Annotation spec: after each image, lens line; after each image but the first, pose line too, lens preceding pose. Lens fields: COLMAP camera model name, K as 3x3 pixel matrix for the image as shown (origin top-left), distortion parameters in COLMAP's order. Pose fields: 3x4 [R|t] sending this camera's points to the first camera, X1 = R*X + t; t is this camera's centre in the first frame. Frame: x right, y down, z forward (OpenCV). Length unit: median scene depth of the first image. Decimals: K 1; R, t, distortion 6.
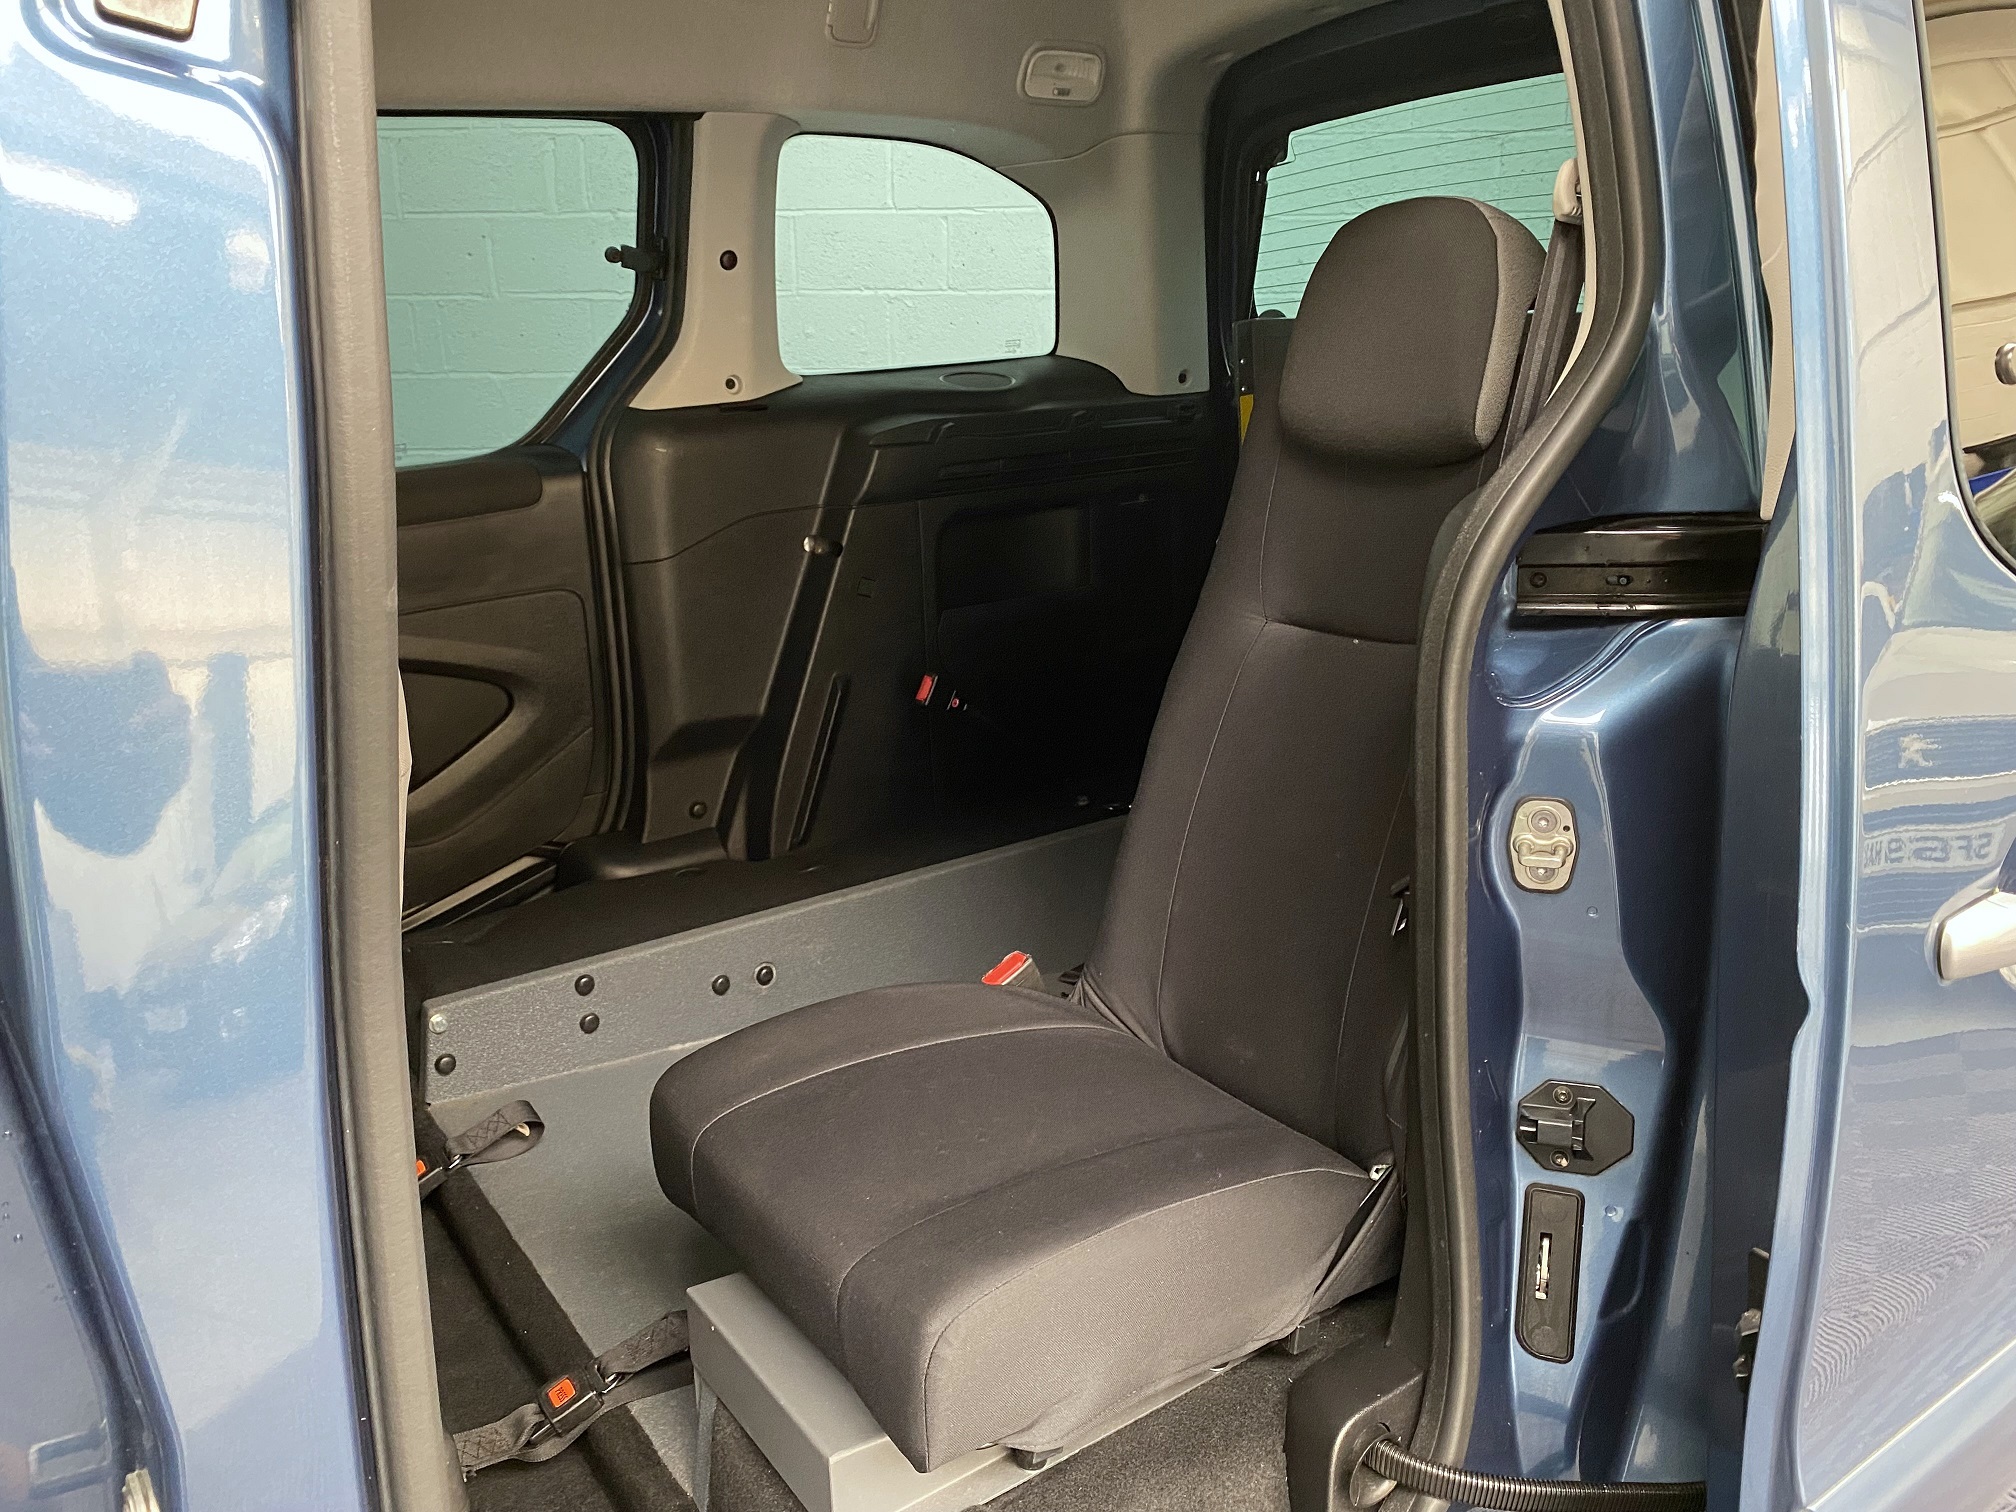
lens RADIAL K [[1570.1, 0, 995.0], [0, 1570.1, 793.1], [0, 0, 1]] dist [0.030357, -0.019935]
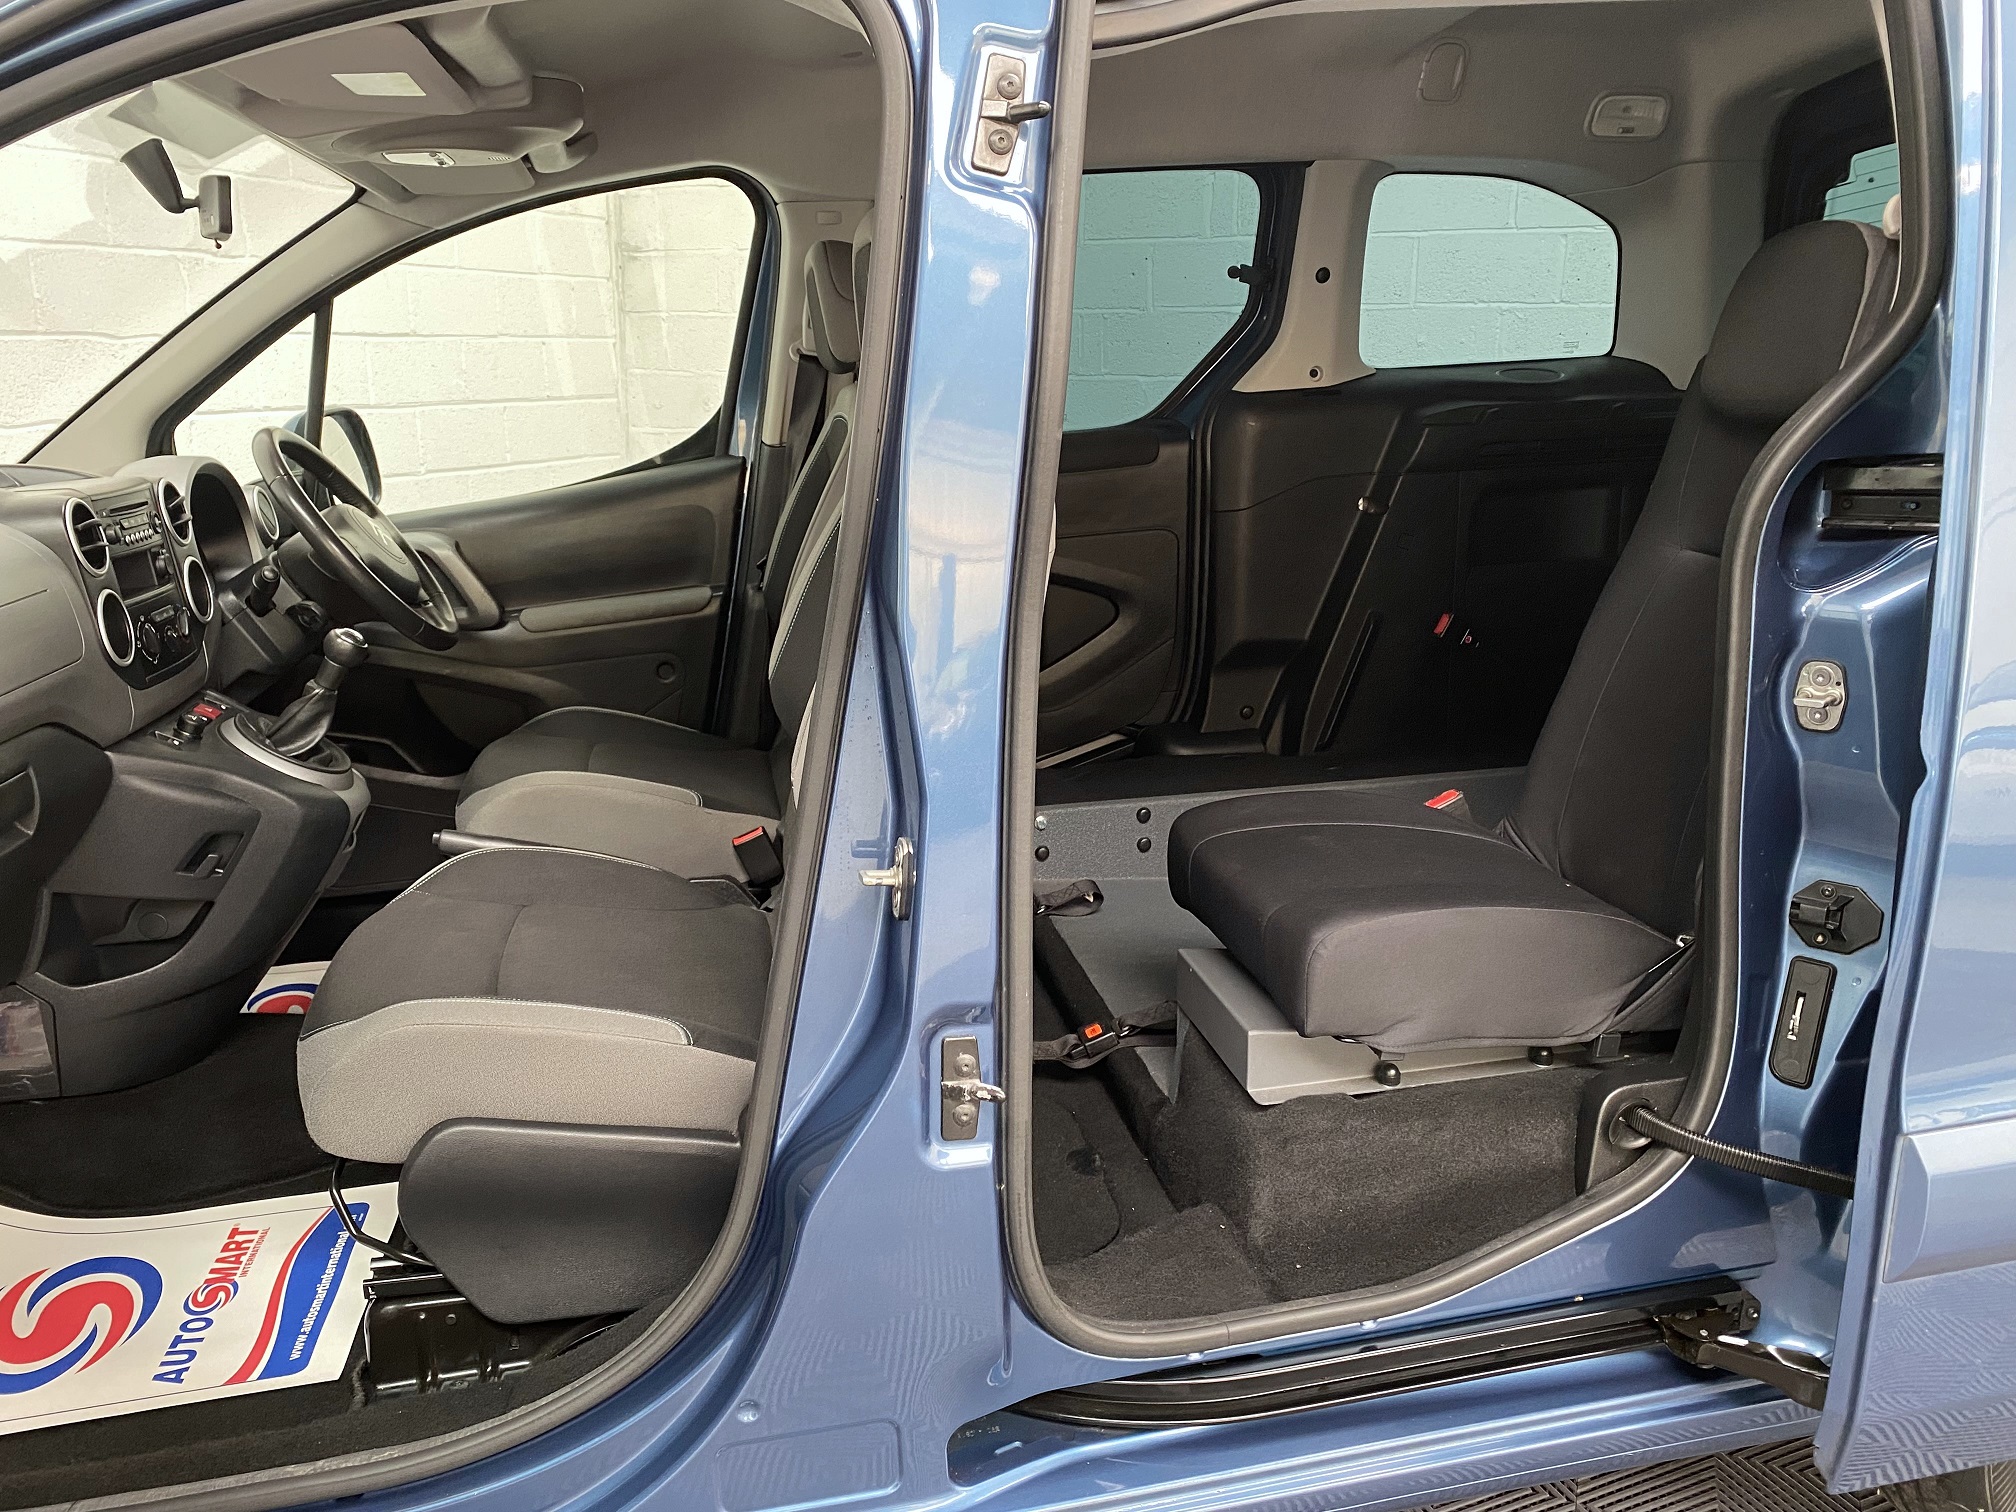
lens RADIAL K [[1570.1, 0, 1008.4], [0, 1570.1, 785.6], [0, 0, 1]] dist [0.030357, -0.019935]
pose [[0.927915, 0.110911, -0.355911, 0.091762], [-0.115822, 0.993241, 0.007554, 0.087030], [0.354344, 0.034213, 0.934489, -0.253204]]
